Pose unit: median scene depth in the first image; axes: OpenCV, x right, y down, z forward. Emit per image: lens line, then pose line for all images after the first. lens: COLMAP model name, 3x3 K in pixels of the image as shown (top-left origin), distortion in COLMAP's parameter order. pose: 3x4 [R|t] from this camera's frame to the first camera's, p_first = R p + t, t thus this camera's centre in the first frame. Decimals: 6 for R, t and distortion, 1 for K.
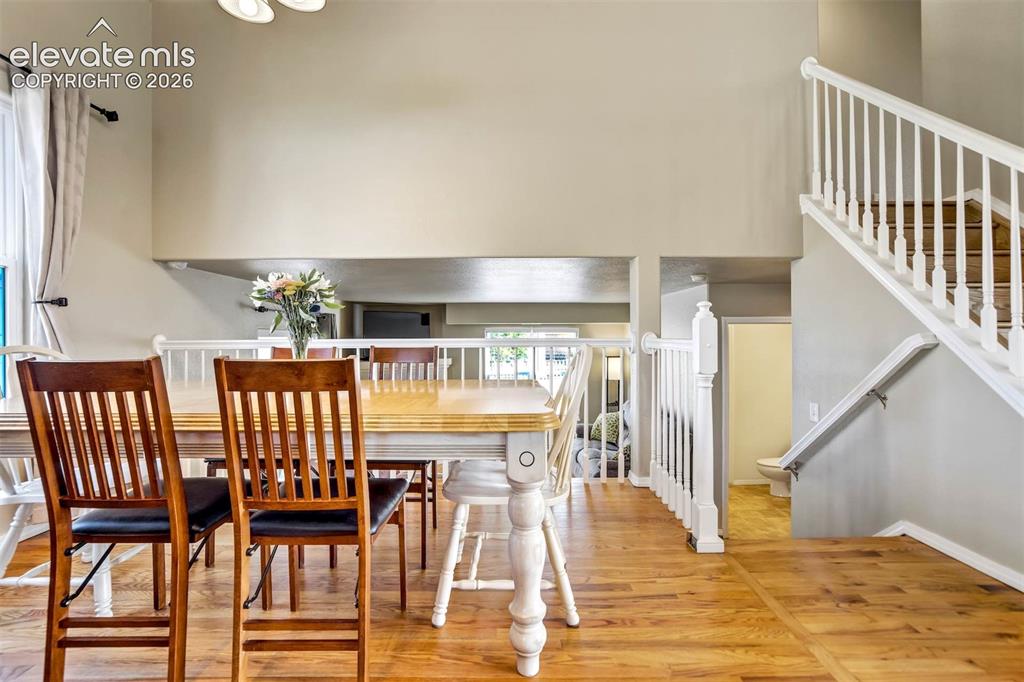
lens RADIAL K [[483.9, 0, 495.0], [0, 483.9, 330.6], [0, 0, 1]] dist [-0.039311, 0.019794]
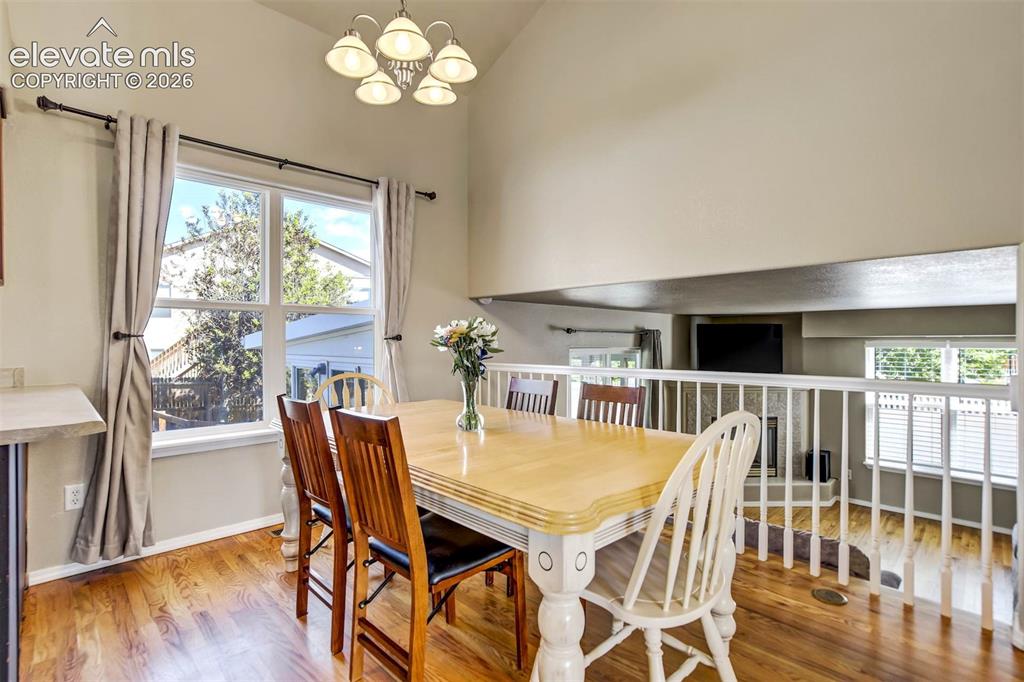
lens RADIAL K [[483.9, 0, 503.3], [0, 483.9, 335.6], [0, 0, 1]] dist [-0.039311, 0.019794]
pose [[0.692949, -0.005069, -0.720969, 0.311377], [0.011154, 0.999931, 0.003690, -0.061579], [0.720900, -0.010599, 0.692958, 0.202309]]
